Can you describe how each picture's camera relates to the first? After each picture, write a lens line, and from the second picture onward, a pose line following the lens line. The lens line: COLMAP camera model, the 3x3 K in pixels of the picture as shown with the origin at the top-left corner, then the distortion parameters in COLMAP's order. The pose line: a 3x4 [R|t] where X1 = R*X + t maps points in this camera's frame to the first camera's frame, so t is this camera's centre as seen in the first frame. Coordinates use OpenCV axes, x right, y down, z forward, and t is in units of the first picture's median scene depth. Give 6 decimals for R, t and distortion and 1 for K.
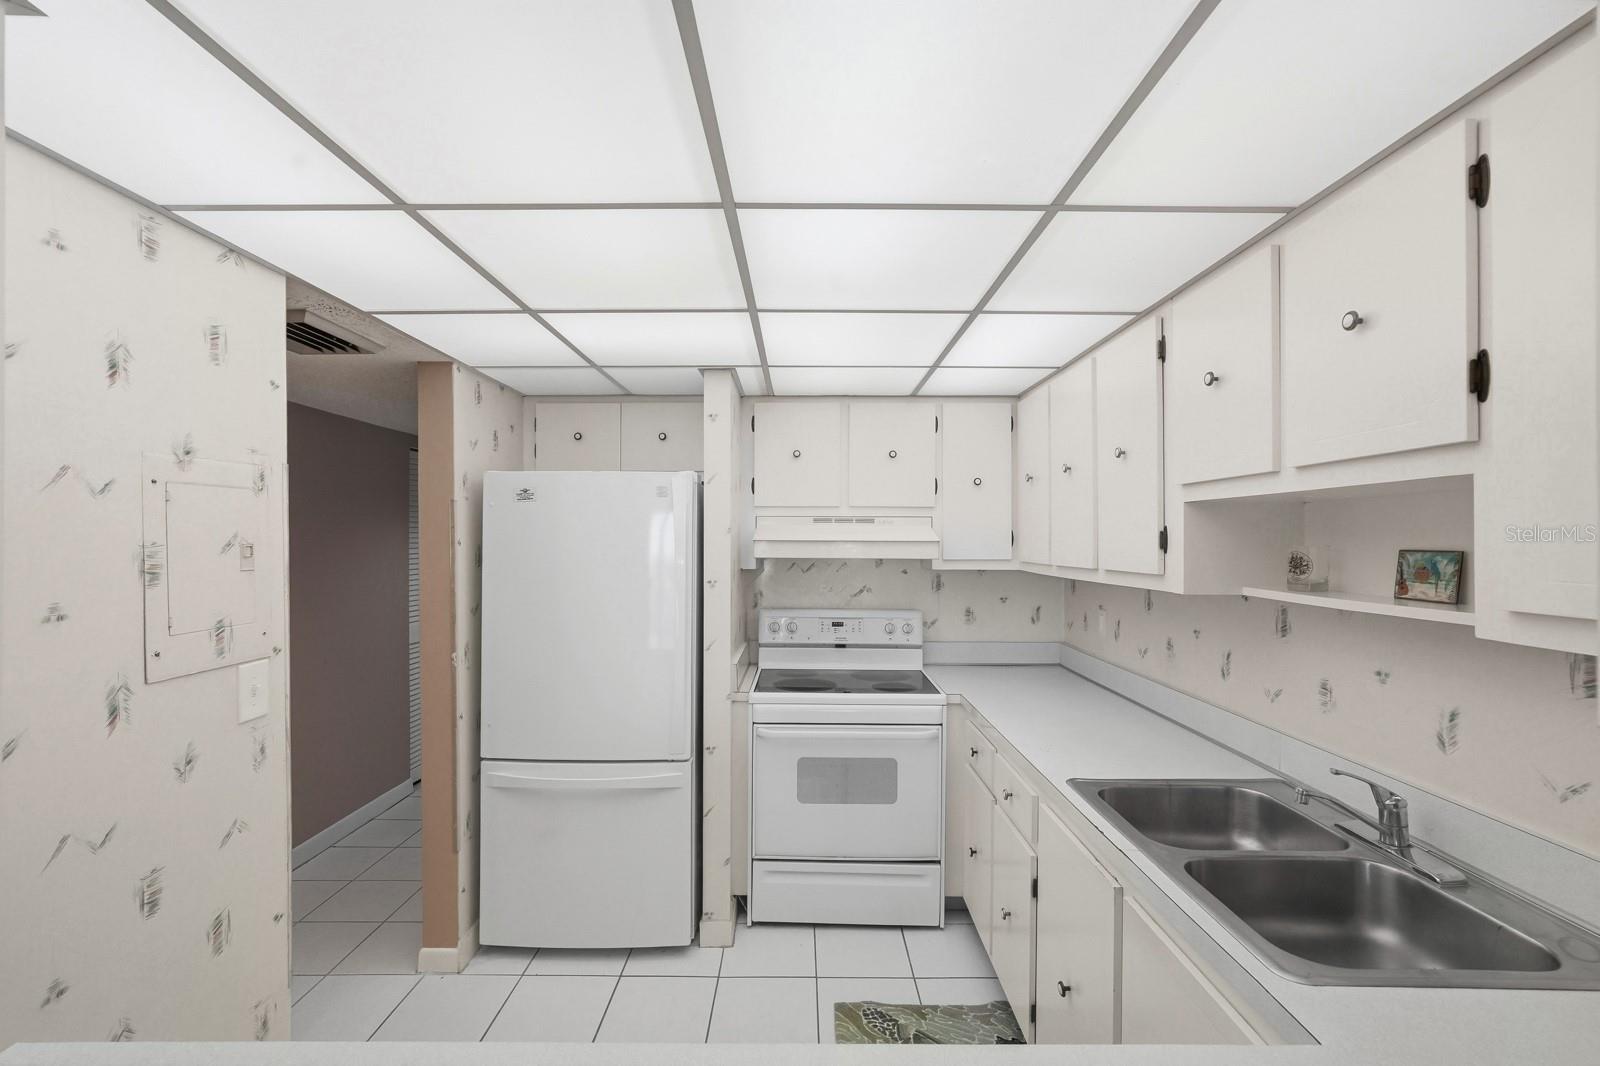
lens RADIAL K [[716.6, 0, 800.0], [0, 716.6, 533.0], [0, 0, 1]] dist [0.001637, 0.000287]
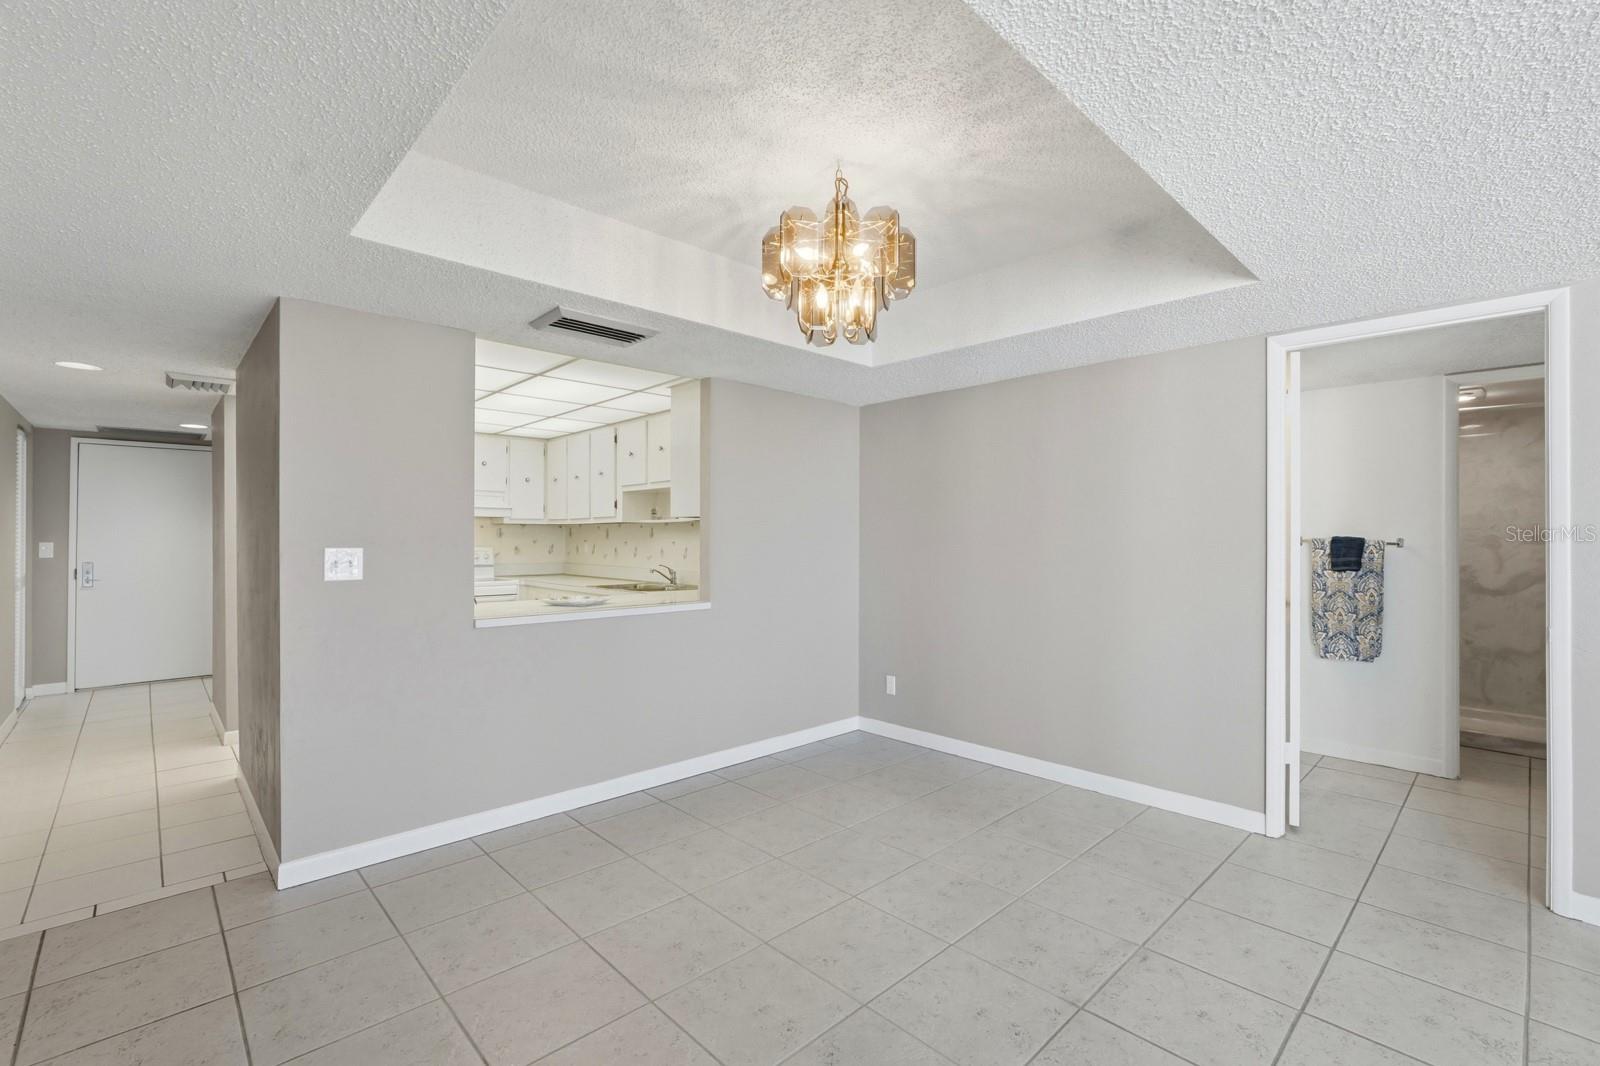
lens RADIAL K [[717.9, 0, 800.0], [0, 717.9, 533.0], [0, 0, 1]] dist [-0.001612, 0.000253]
pose [[0.733495, -0.004537, 0.679680, -0.579929], [-0.000014, 0.999978, 0.006690, 0.066174], [-0.679695, -0.004917, 0.733478, -1.031103]]
